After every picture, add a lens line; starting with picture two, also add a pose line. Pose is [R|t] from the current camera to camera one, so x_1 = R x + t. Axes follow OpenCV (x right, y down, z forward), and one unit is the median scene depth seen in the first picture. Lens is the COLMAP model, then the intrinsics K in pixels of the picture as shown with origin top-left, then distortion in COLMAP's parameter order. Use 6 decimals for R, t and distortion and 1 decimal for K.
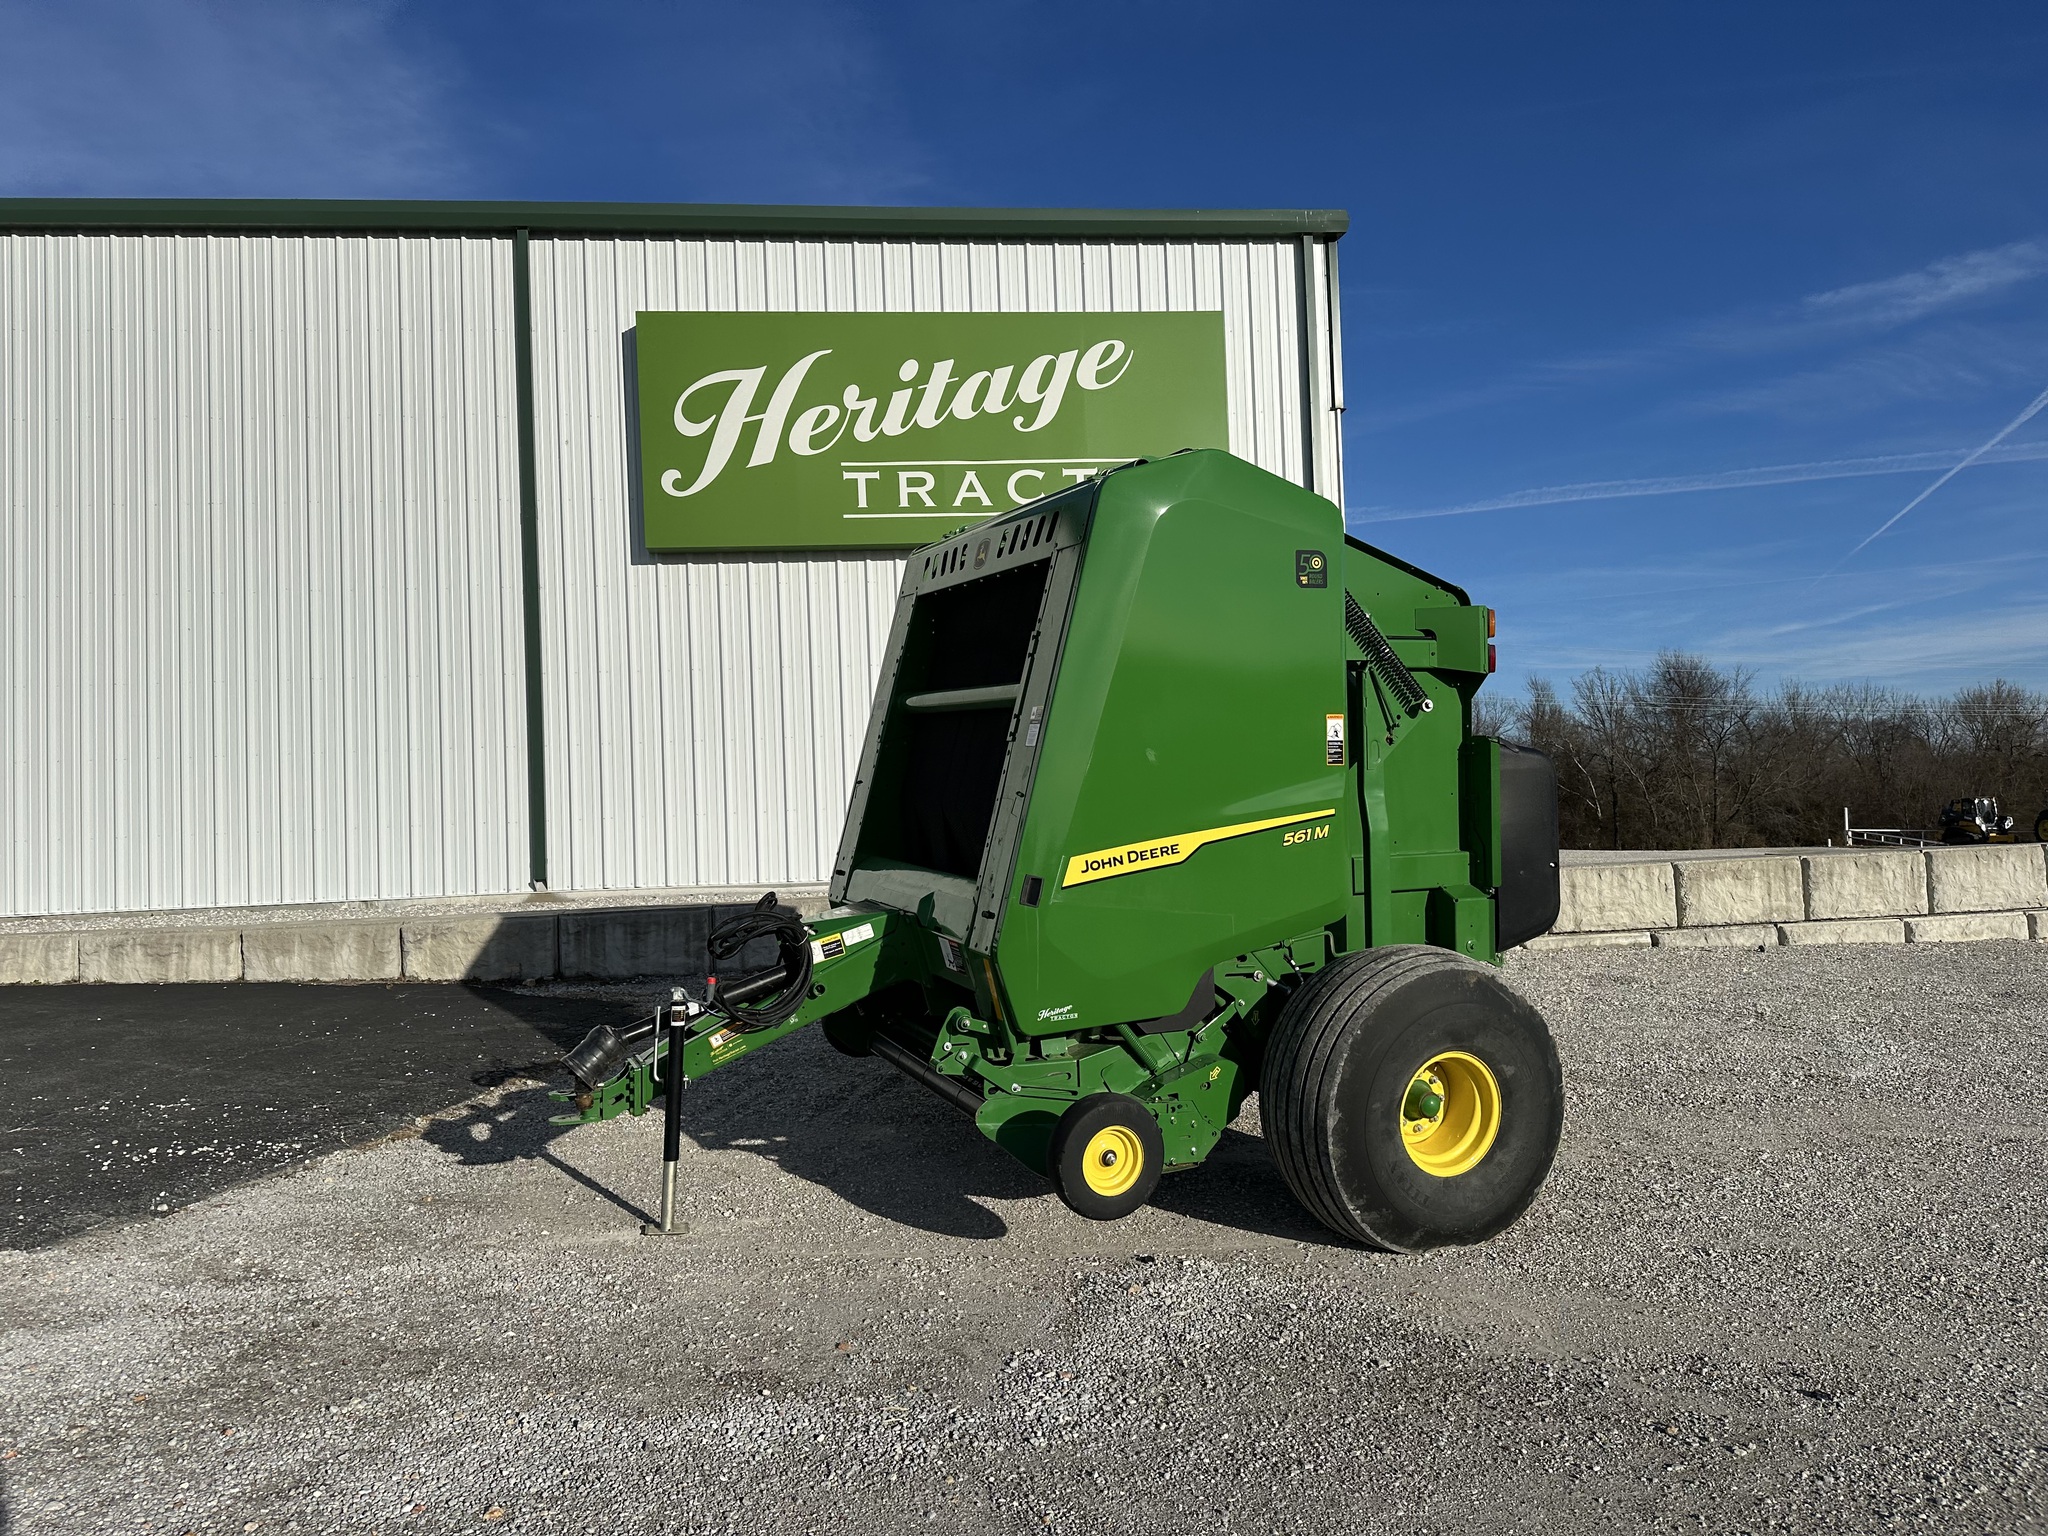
lens RADIAL K [[1436.0, 0, 1036.2], [0, 1436.0, 740.3], [0, 0, 1]] dist [0.042774, -0.052401]
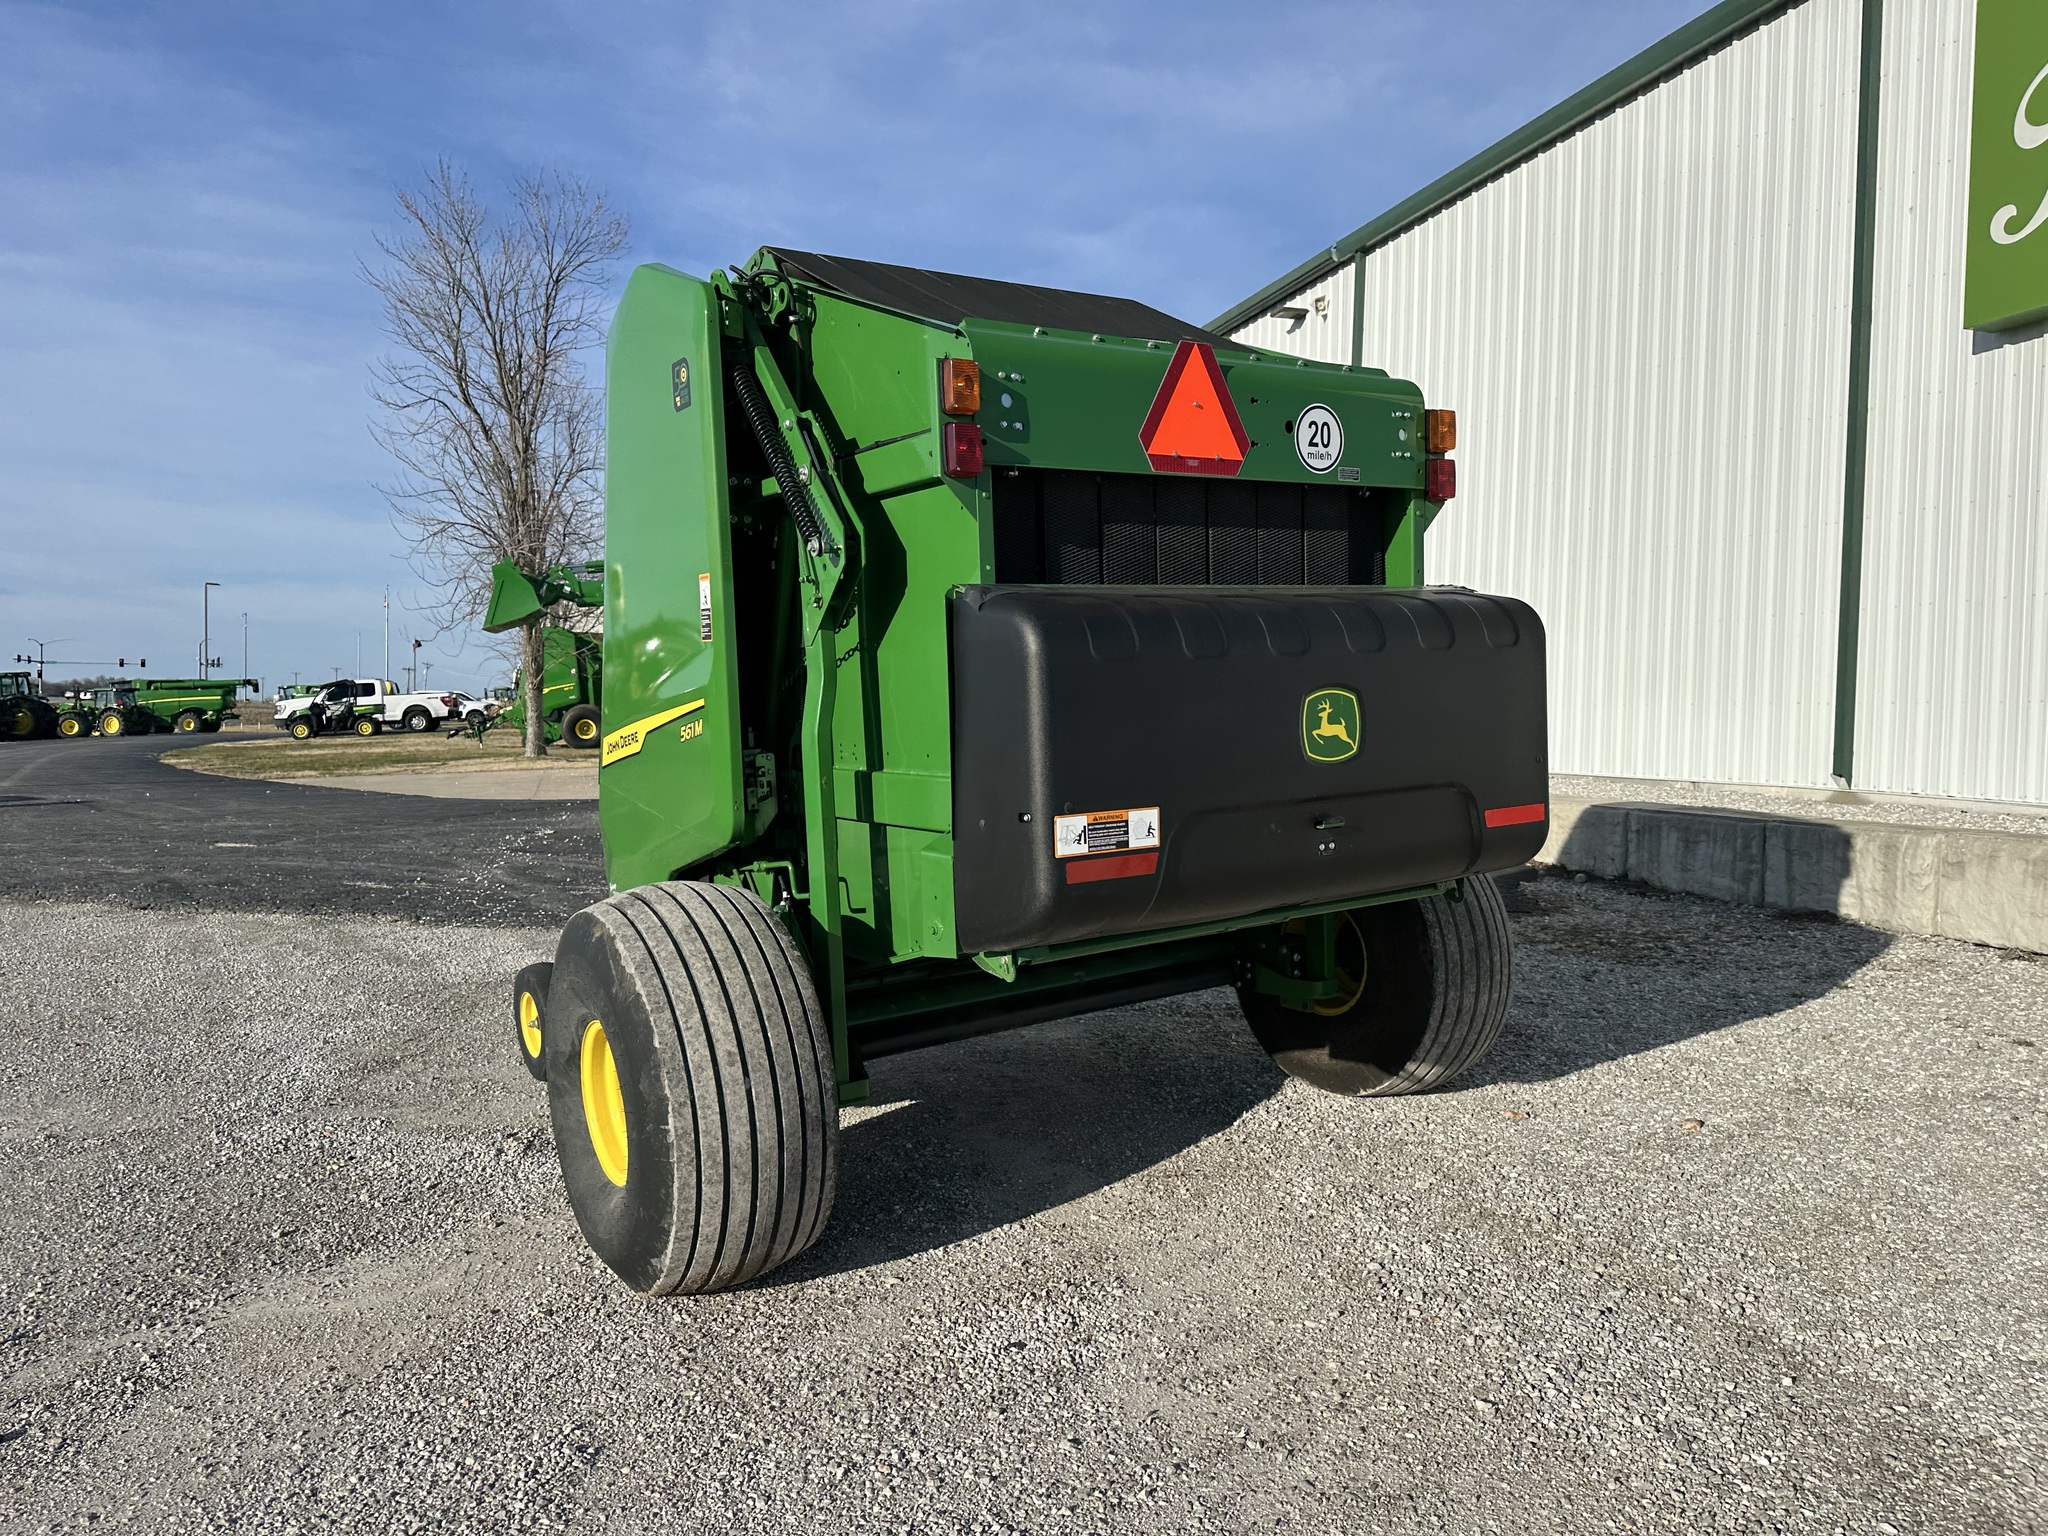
lens RADIAL K [[1436.0, 0, 1010.3], [0, 1436.0, 777.4], [0, 0, 1]] dist [0.042774, -0.052401]
pose [[0.158666, 0.081088, -0.983997, 0.415379], [0.032785, 0.995639, 0.087334, 0.011686], [0.986788, -0.046117, 0.155316, 0.435761]]
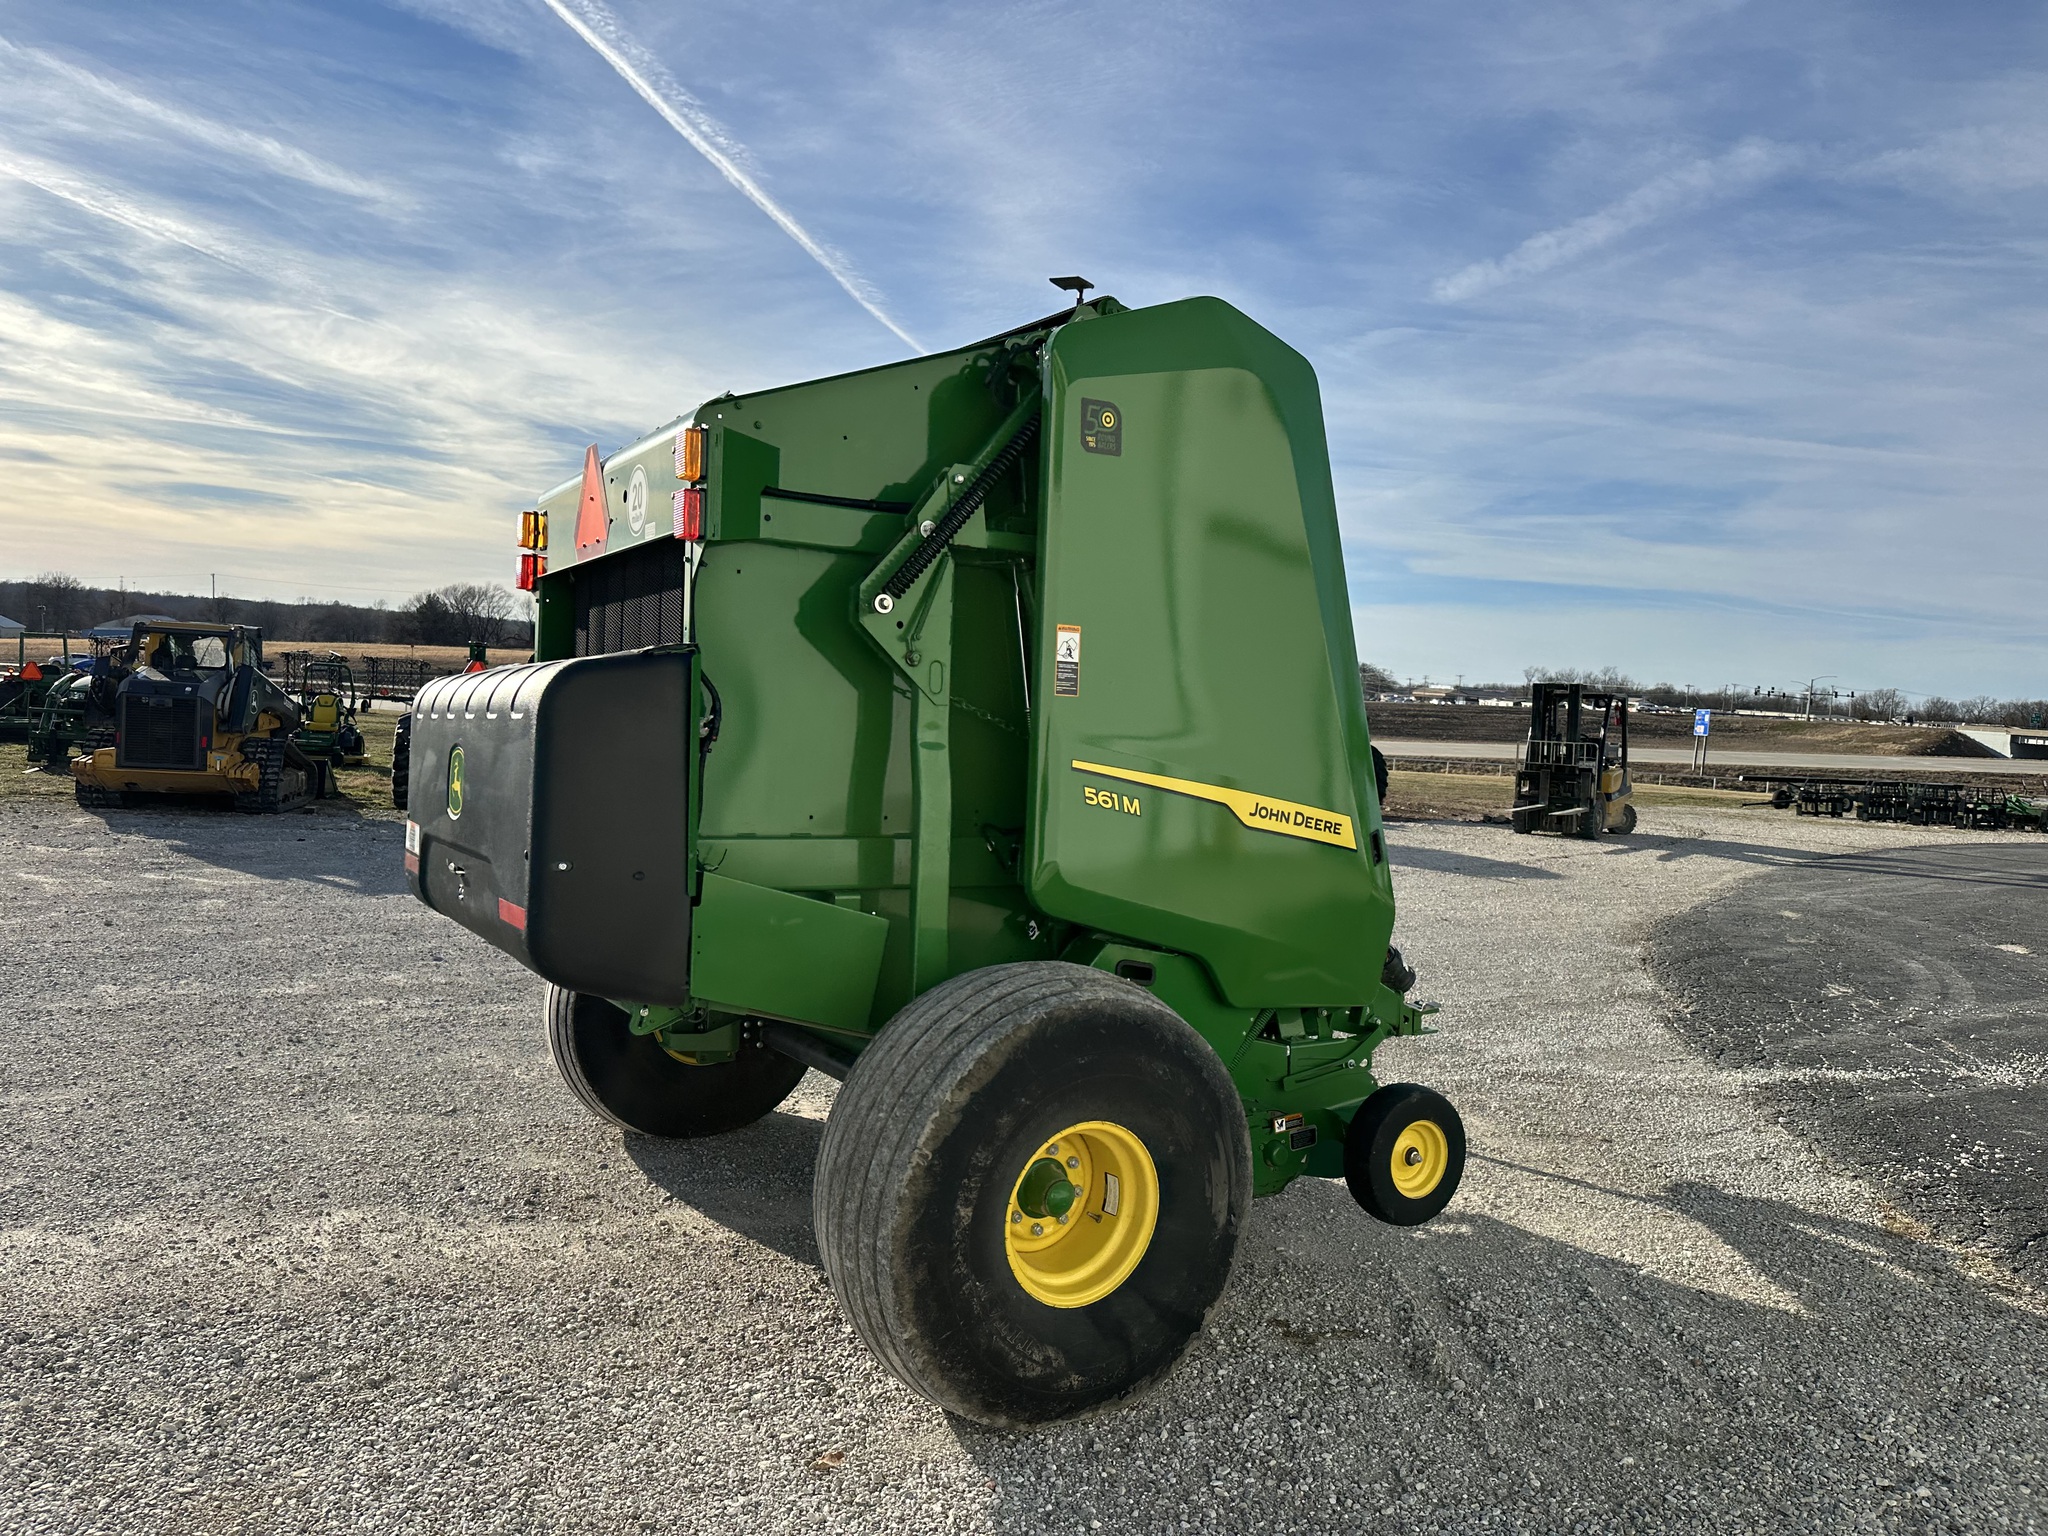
lens RADIAL K [[1436.0, 0, 1016.6], [0, 1436.0, 768.6], [0, 0, 1]] dist [0.042774, -0.052401]
pose [[-0.991531, -0.021234, -0.128123, 0.061801], [-0.023395, 0.999608, 0.015385, 0.017812], [0.127746, 0.018253, -0.991639, 0.876104]]
